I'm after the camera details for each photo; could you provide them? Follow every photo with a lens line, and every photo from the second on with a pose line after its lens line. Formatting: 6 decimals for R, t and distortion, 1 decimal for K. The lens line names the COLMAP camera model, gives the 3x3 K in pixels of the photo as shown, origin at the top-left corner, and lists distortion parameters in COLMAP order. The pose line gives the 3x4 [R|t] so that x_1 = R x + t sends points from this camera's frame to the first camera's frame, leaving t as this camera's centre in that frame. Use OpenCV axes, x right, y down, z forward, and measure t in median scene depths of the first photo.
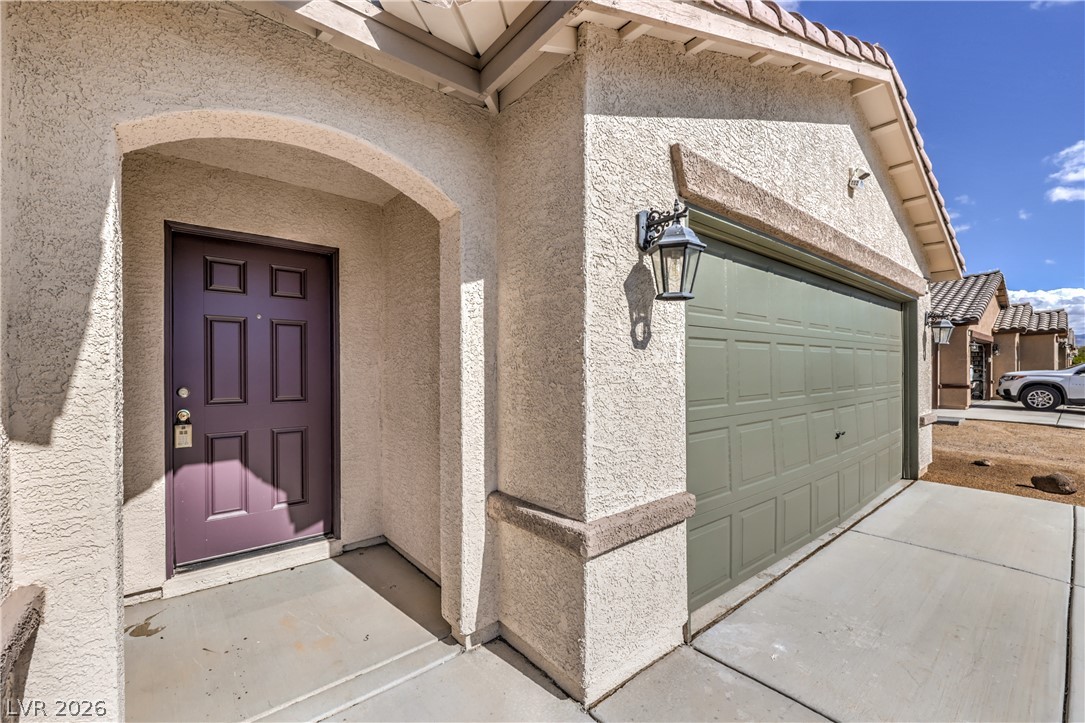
lens RADIAL K [[442.6, 0, 528.7], [0, 442.6, 365.8], [0, 0, 1]] dist [-0.001419, -0.000111]
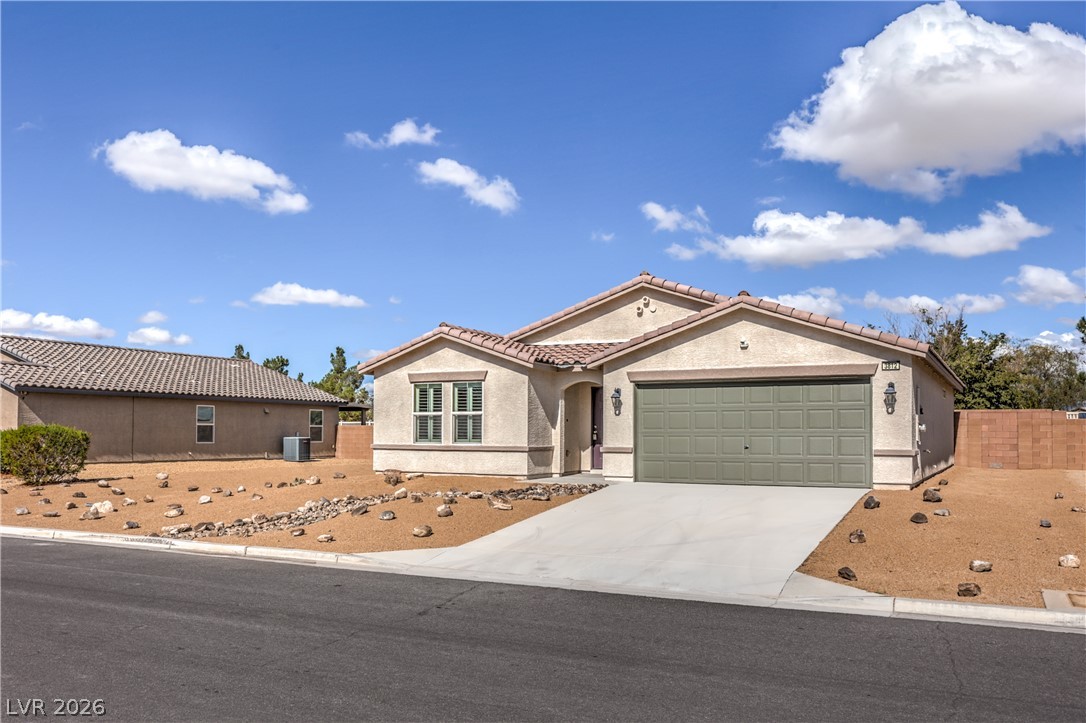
lens RADIAL K [[903.2, 0, 545.1], [0, 903.2, 365.2], [0, 0, 1]] dist [-0.012965, -0.001494]
pose [[0.407070, -0.062846, -0.911233, 6.816297], [0.001958, 0.997688, -0.067934, 0.062075], [0.913395, 0.025870, 0.406251, -2.889670]]
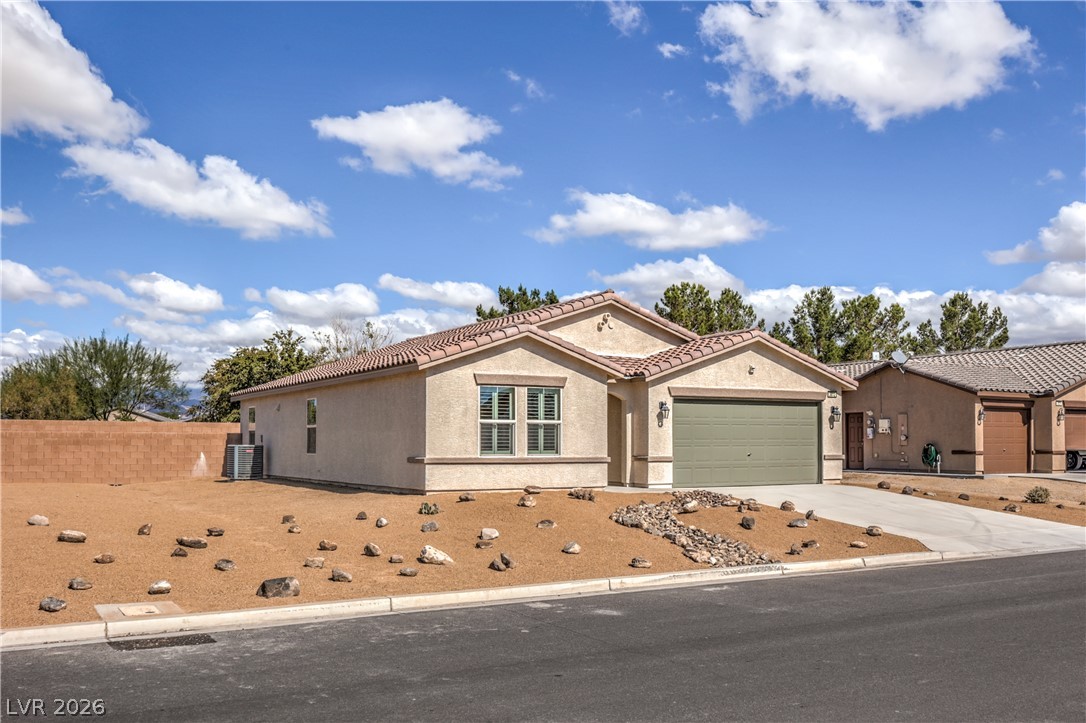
lens RADIAL K [[985.3, 0, 558.0], [0, 985.3, 403.2], [0, 0, 1]] dist [-0.010014, -0.003692]
pose [[0.990589, 0.000010, -0.136873, 0.486327], [-0.004564, 0.999446, -0.032965, 0.051759], [0.136797, 0.033279, 0.990040, -8.099105]]
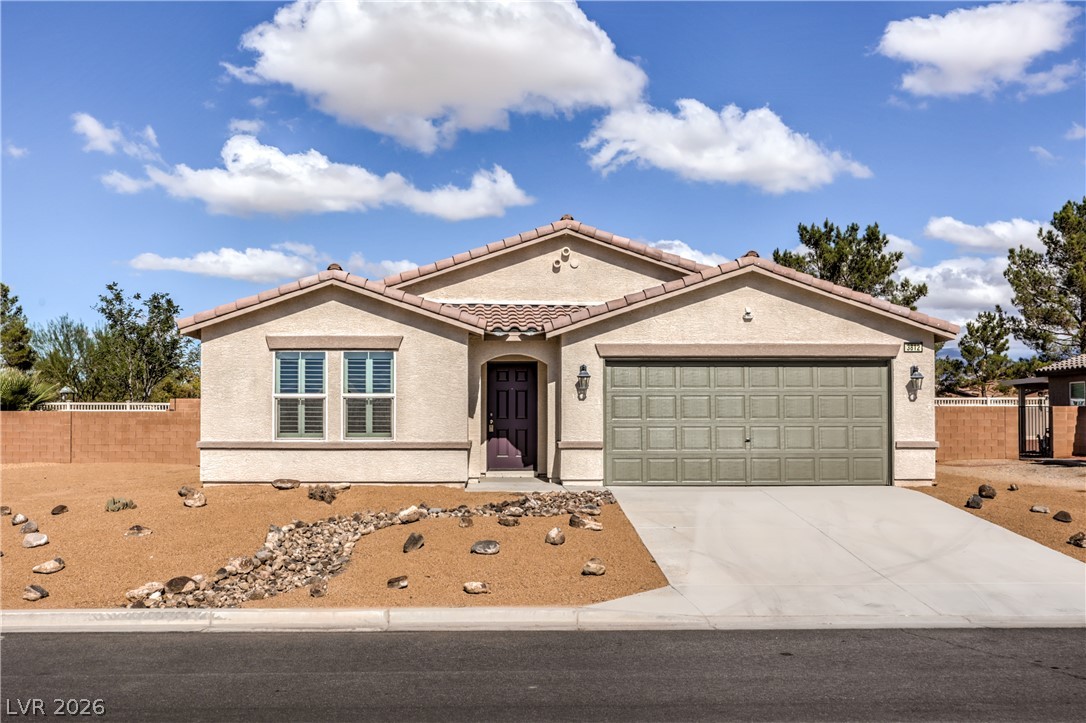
lens RADIAL K [[1119.8, 0, 540.5], [0, 1119.8, 360.2], [0, 0, 1]] dist [0.004904, -0.003962]
pose [[0.801939, -0.027016, -0.596794, 4.253875], [0.000052, 0.998980, -0.045153, 0.035872], [0.597406, 0.036179, 0.801123, -5.174121]]
